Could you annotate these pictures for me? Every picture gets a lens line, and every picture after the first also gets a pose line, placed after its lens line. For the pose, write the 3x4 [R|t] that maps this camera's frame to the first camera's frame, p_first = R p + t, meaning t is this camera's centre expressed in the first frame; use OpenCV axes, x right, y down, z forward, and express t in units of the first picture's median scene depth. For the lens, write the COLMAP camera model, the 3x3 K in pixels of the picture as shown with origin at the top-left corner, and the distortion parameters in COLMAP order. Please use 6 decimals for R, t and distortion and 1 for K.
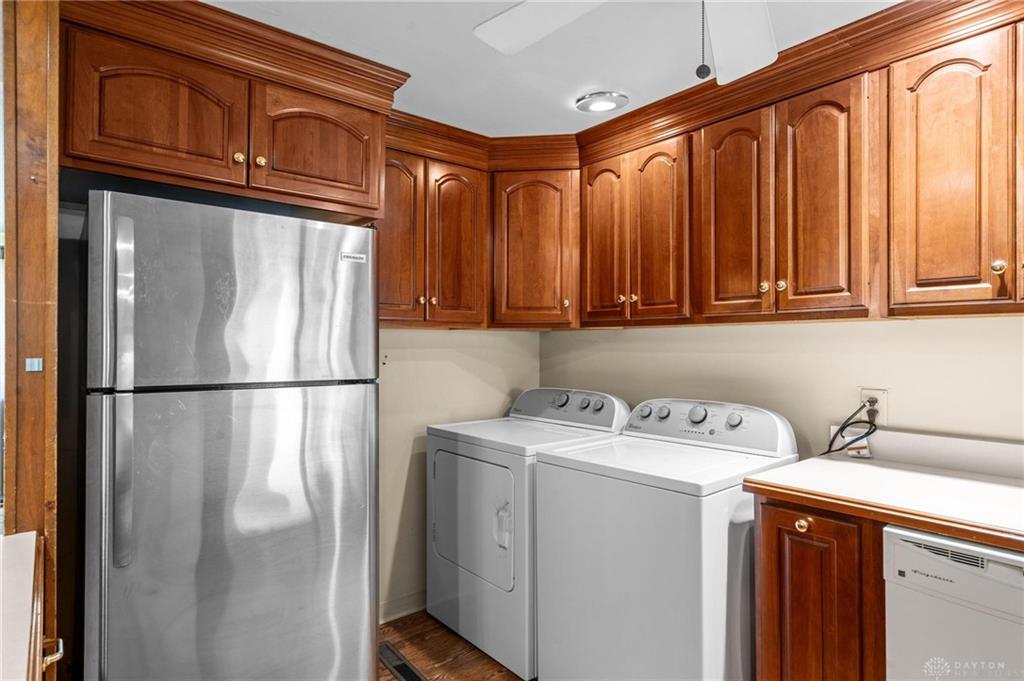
lens RADIAL K [[563.5, 0, 512.0], [0, 563.5, 340.5], [0, 0, 1]] dist [0.006934, 0.000674]
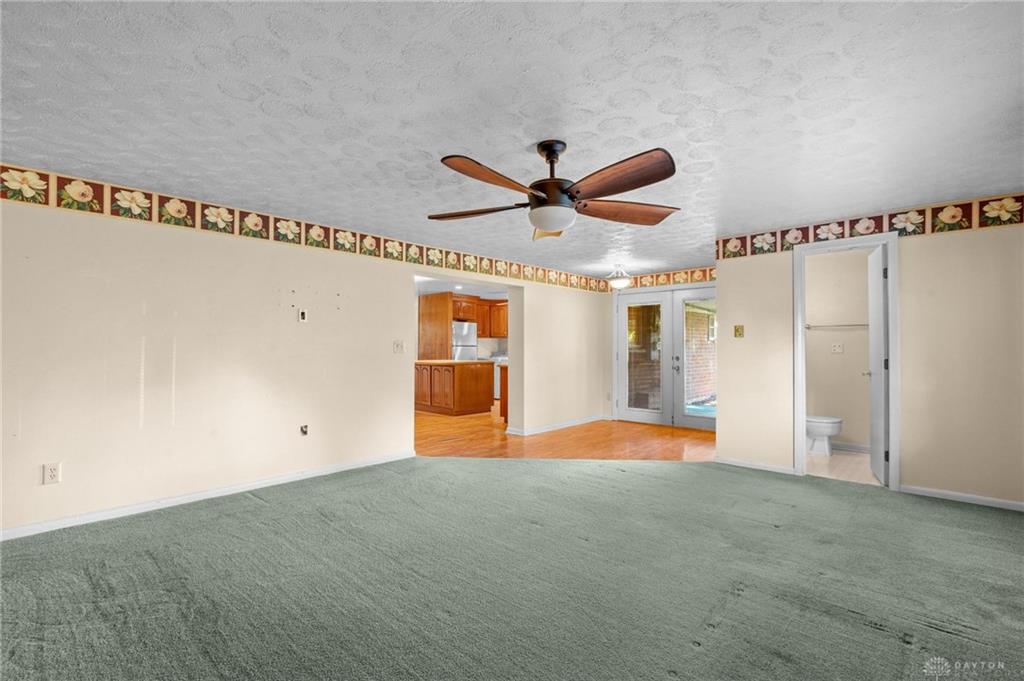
lens RADIAL K [[459.1, 0, 511.8], [0, 459.1, 345.5], [0, 0, 1]] dist [-0.005854, 0.000024]
pose [[0.991575, -0.003270, 0.129489, -0.531539], [0.002873, 0.999991, 0.003257, 0.045856], [-0.129499, -0.002857, 0.991575, -4.347568]]
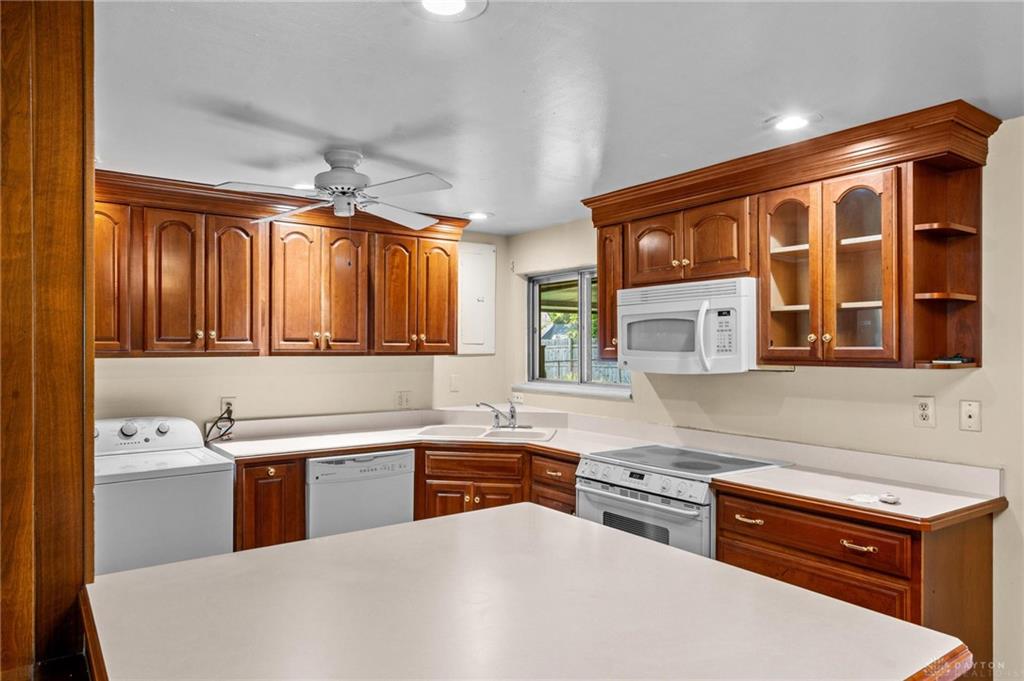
lens RADIAL K [[662.3, 0, 507.5], [0, 662.3, 344.2], [0, 0, 1]] dist [0.009341, 0.000786]
pose [[0.058720, 0.005902, 0.998257, -1.315134], [-0.009873, 0.999937, -0.005331, -0.070512], [-0.998226, -0.009543, 0.058775, 0.087837]]
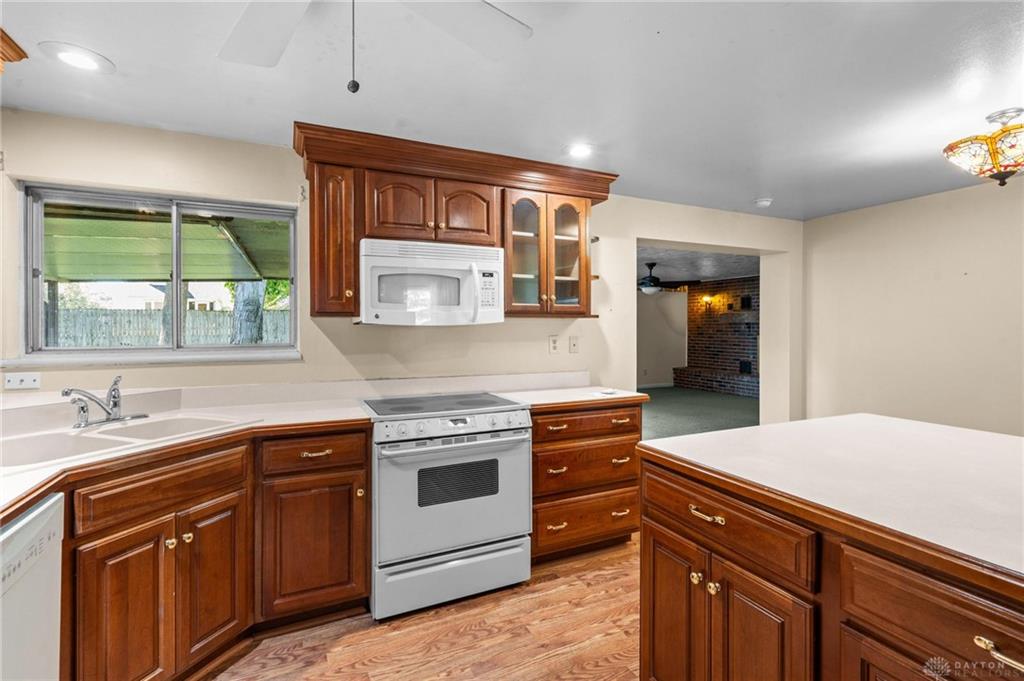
lens RADIAL K [[468.1, 0, 511.6], [0, 468.1, 327.4], [0, 0, 1]] dist [-0.004317, 0.000078]
pose [[-0.968737, 0.002153, 0.248080, -0.110760], [0.000350, 0.999973, -0.007313, 0.007657], [-0.248089, -0.006998, -0.968712, 0.985533]]
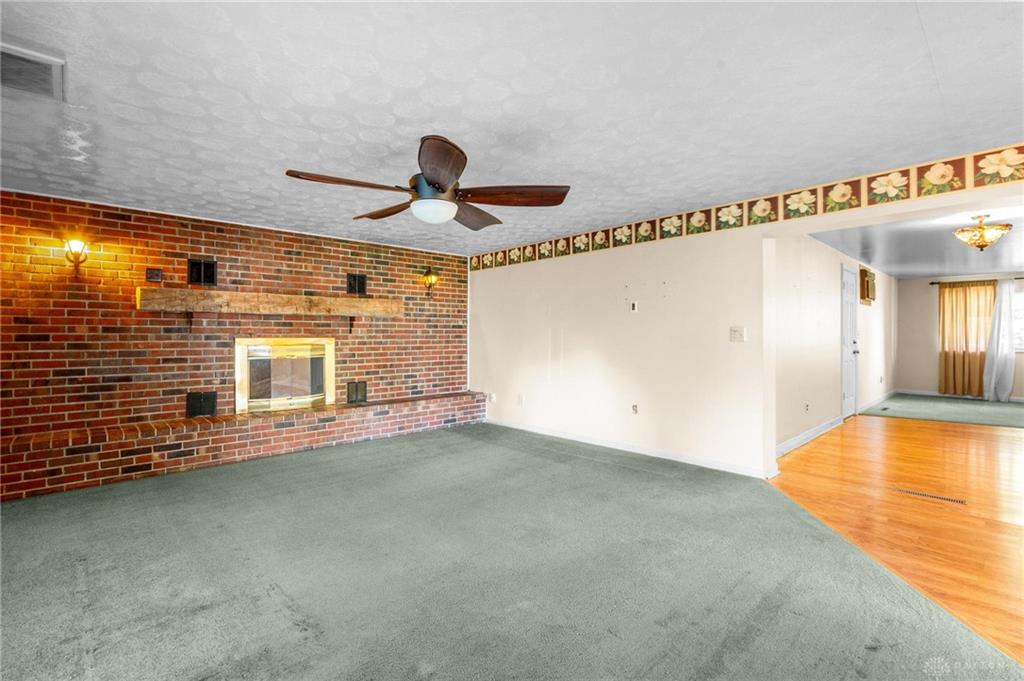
lens RADIAL K [[468.5, 0, 501.7], [0, 468.5, 334.8], [0, 0, 1]] dist [-0.002122, -0.000146]
pose [[0.060372, -0.003178, -0.998171, 1.191320], [0.010331, 0.999943, -0.002559, 0.055487], [0.998122, -0.010158, 0.060401, -2.935782]]
